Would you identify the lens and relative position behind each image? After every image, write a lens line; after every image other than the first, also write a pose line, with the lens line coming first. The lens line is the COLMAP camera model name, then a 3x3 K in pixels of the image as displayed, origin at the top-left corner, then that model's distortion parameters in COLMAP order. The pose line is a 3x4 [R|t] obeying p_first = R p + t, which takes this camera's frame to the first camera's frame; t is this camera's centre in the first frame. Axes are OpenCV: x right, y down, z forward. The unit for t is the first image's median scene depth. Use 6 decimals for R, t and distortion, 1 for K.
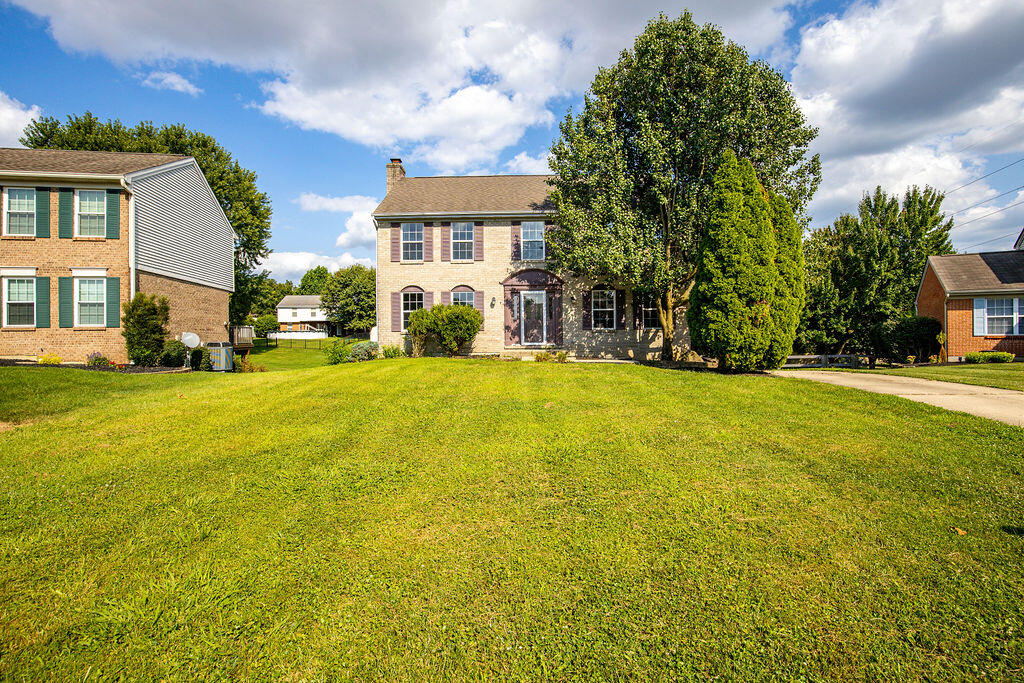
lens RADIAL K [[487.8, 0, 523.1], [0, 487.8, 343.7], [0, 0, 1]] dist [0.000364, -0.000165]
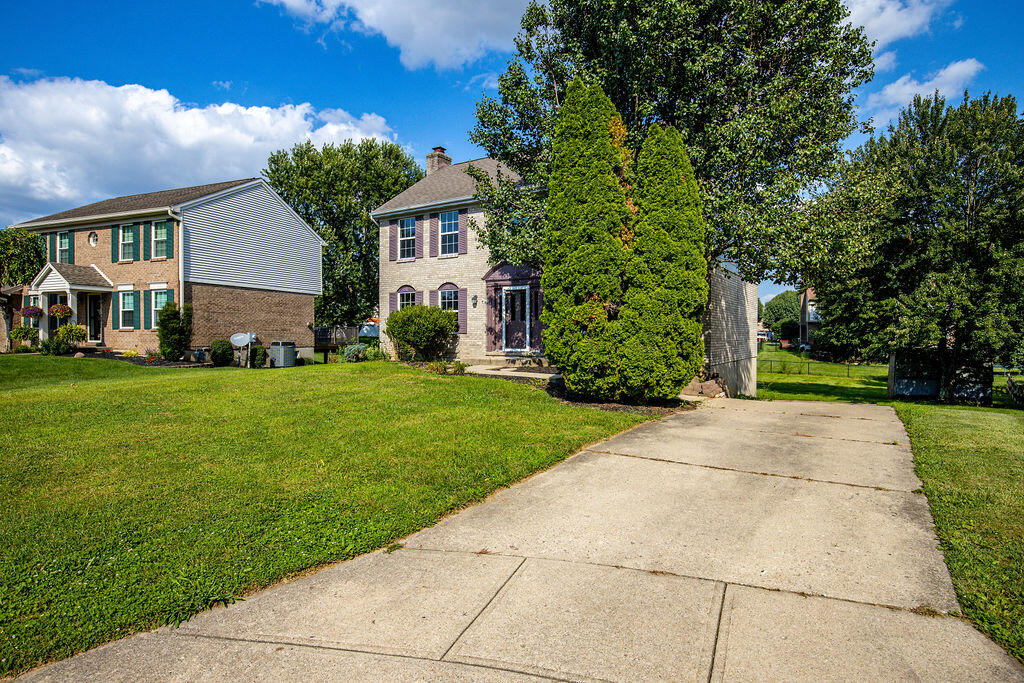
lens RADIAL K [[589.1, 0, 512.0], [0, 589.1, 341.5], [0, 0, 1]] dist [0.024715, -0.000241]
pose [[0.840850, 0.016135, -0.541028, 0.560806], [-0.015454, 0.999864, 0.005801, -0.019716], [0.541048, 0.003483, 0.840985, 0.154218]]
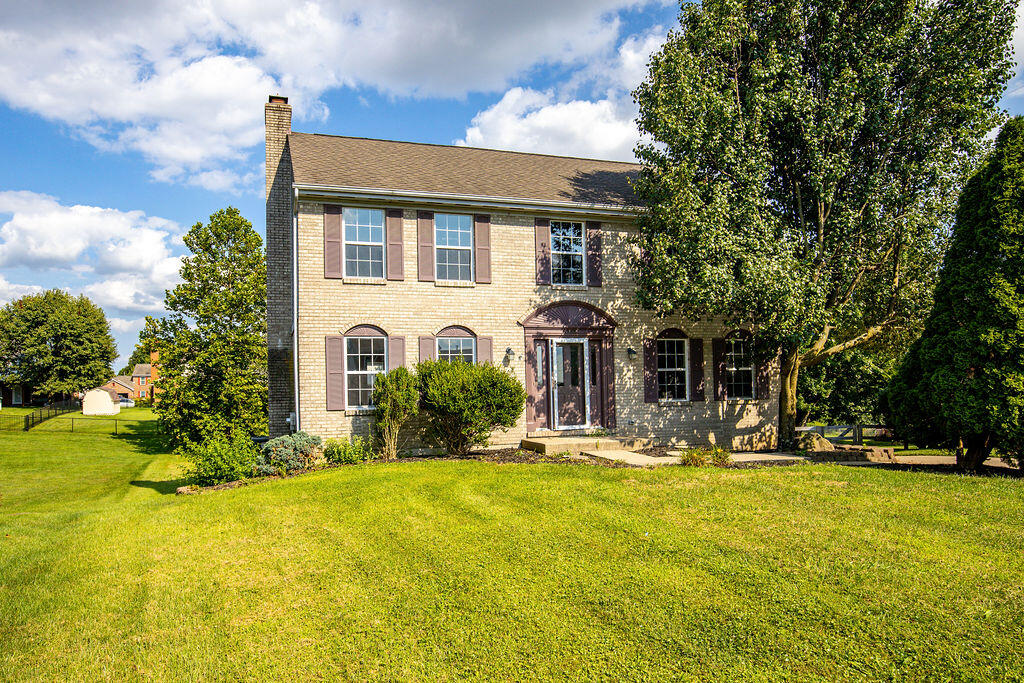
lens RADIAL K [[627.2, 0, 480.8], [0, 627.2, 373.2], [0, 0, 1]] dist [-0.005352, -0.002474]
pose [[0.951102, -0.000814, 0.308877, -0.318117], [0.017414, 0.998547, -0.050992, -0.028476], [-0.308387, 0.053877, 0.949734, 0.313321]]
